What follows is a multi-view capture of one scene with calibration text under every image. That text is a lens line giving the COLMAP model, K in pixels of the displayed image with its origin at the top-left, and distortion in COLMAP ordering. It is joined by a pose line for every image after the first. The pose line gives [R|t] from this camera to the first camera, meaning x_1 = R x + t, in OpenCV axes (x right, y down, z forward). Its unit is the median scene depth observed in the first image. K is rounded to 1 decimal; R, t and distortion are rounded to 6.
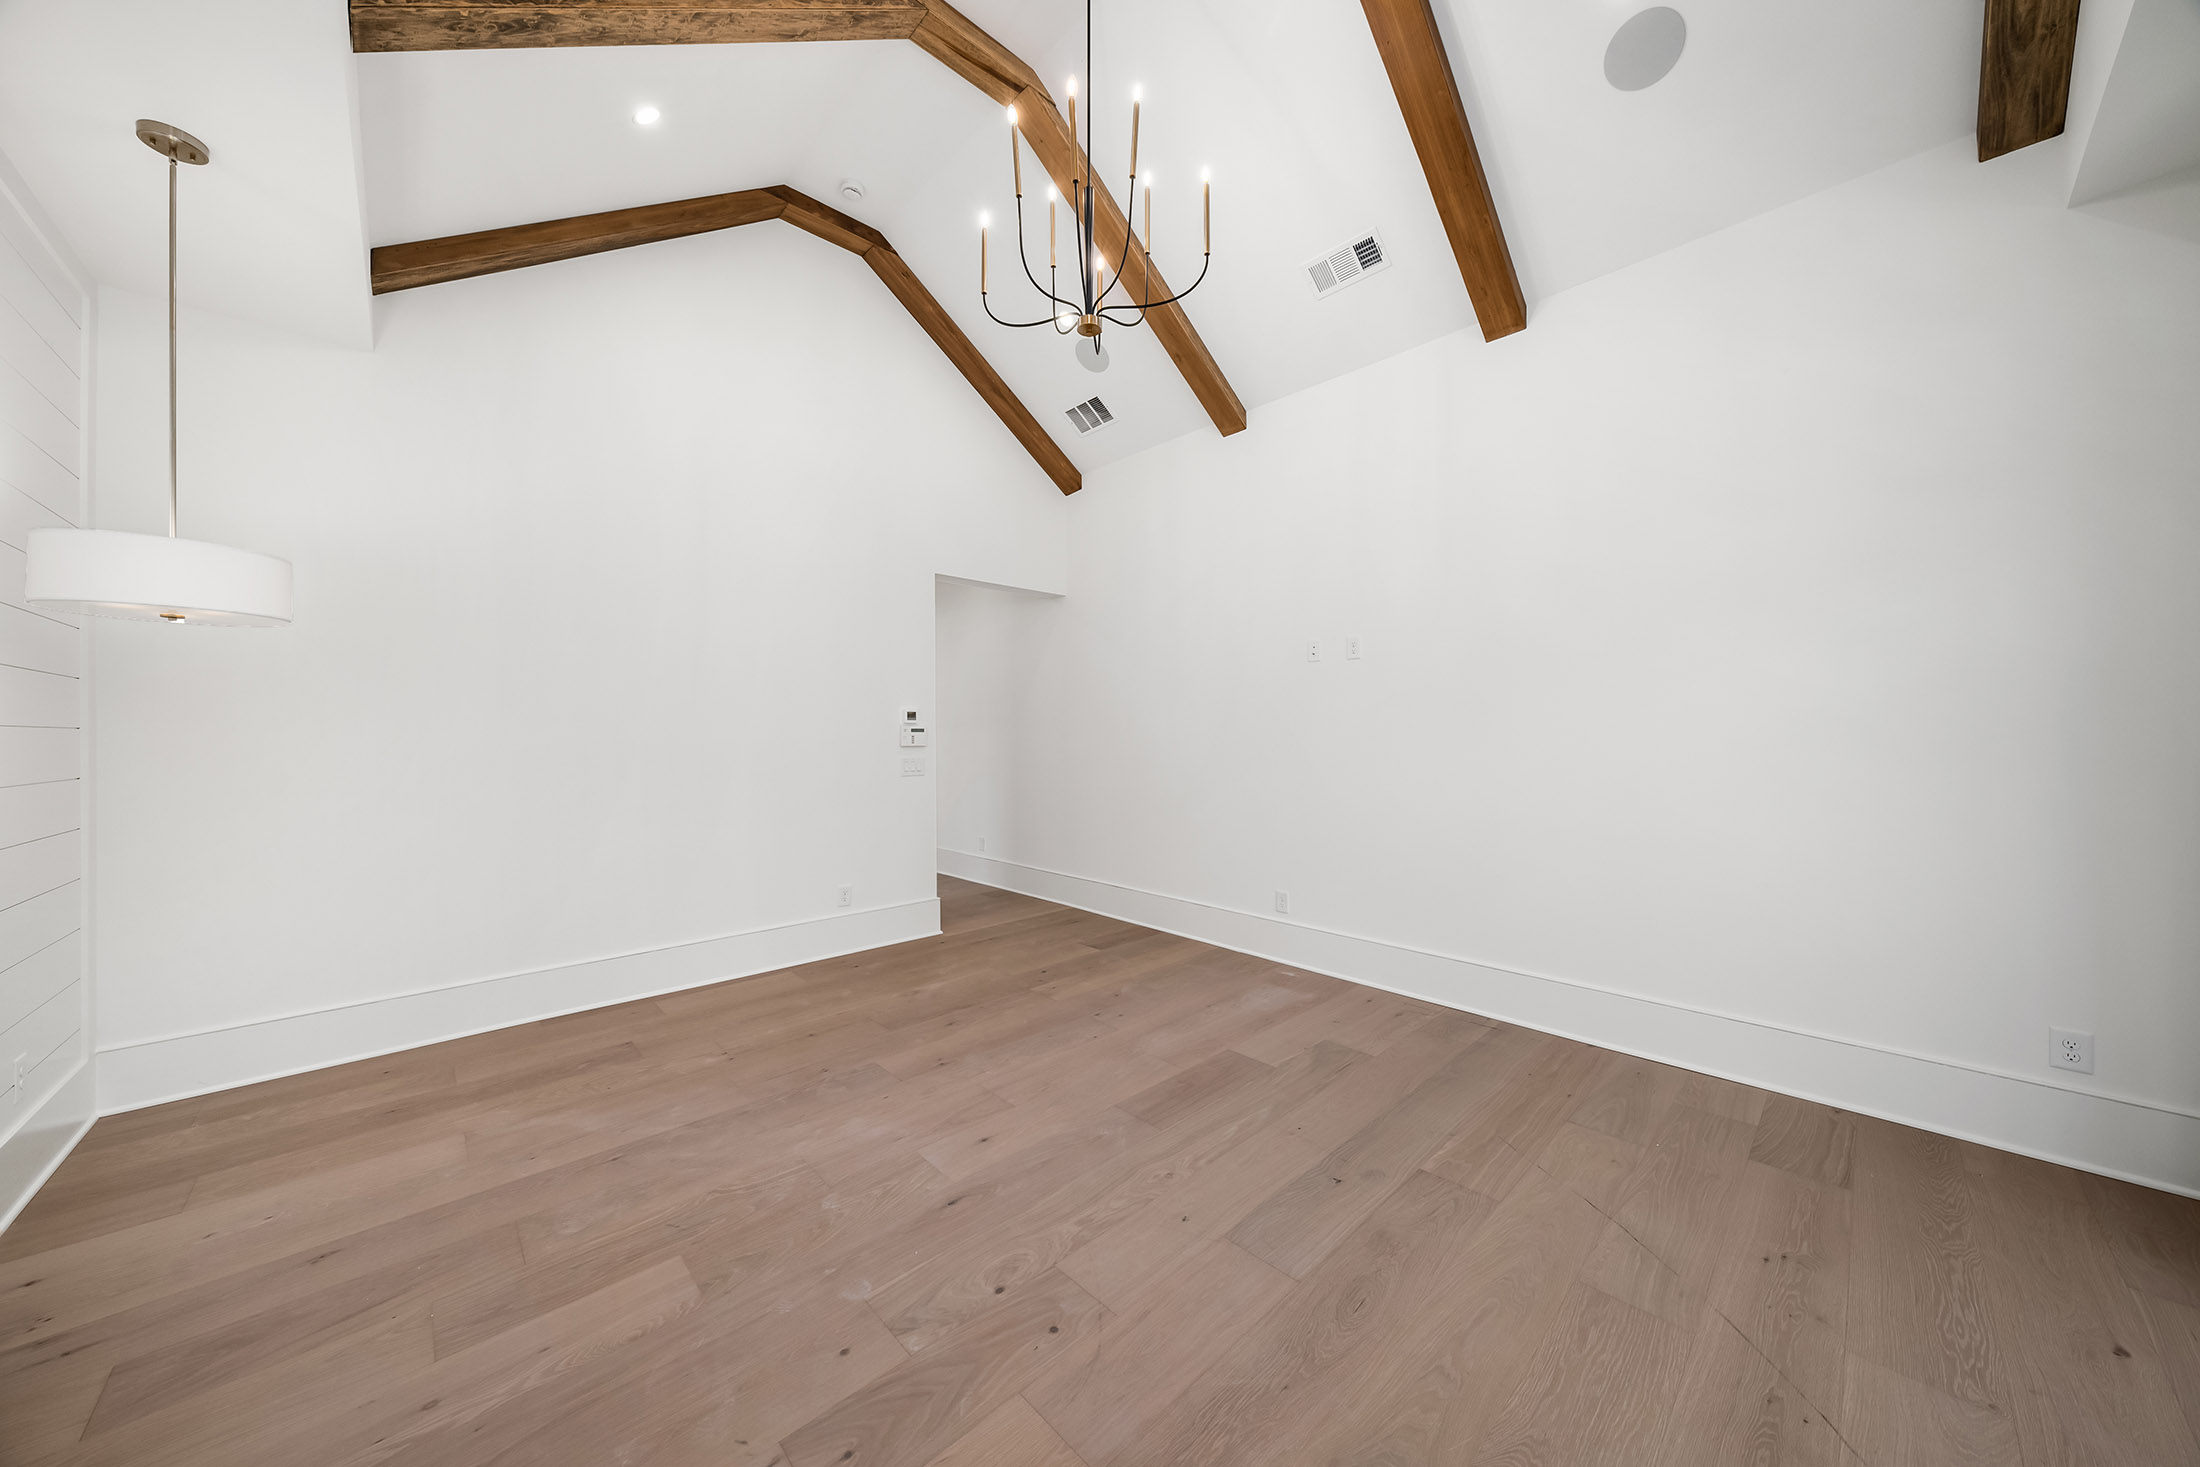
lens RADIAL K [[757.2, 0, 1100.0], [0, 757.2, 733.5], [0, 0, 1]] dist [-0.000399, -0.000087]
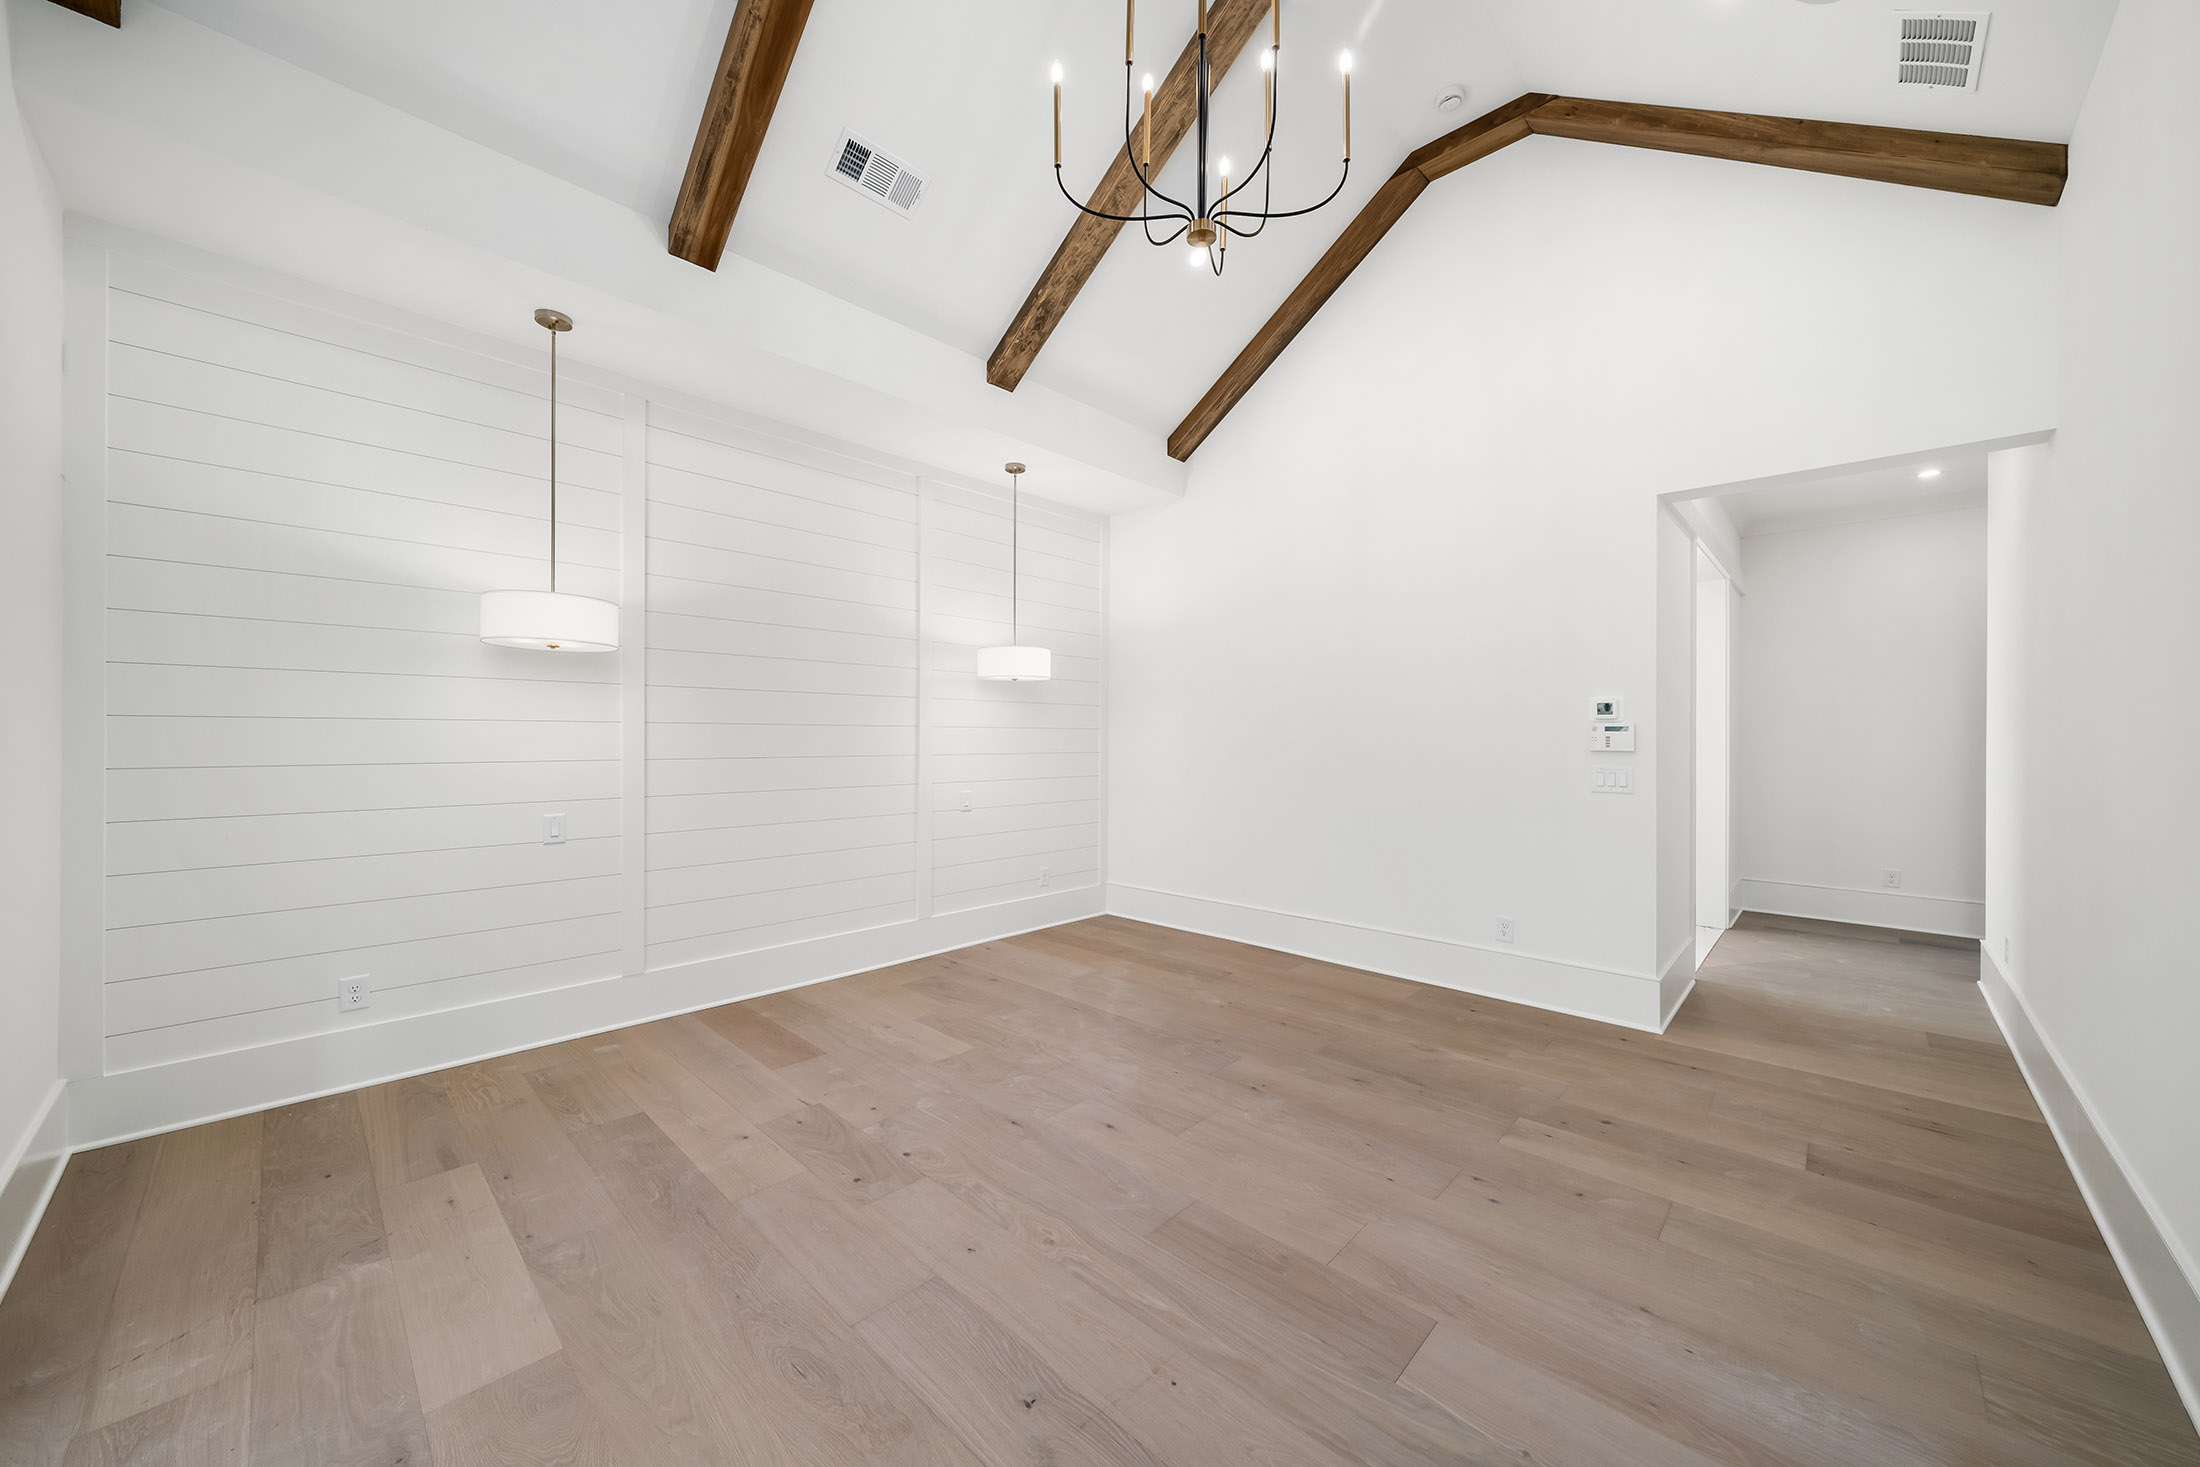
lens RADIAL K [[787.4, 0, 1090.9], [0, 787.4, 734.3], [0, 0, 1]] dist [-0.001021, -0.000132]
pose [[0.035187, 0.005302, -0.999367, 0.812964], [-0.004121, 0.999978, 0.005160, -0.001980], [0.999372, 0.003936, 0.035208, 0.831078]]
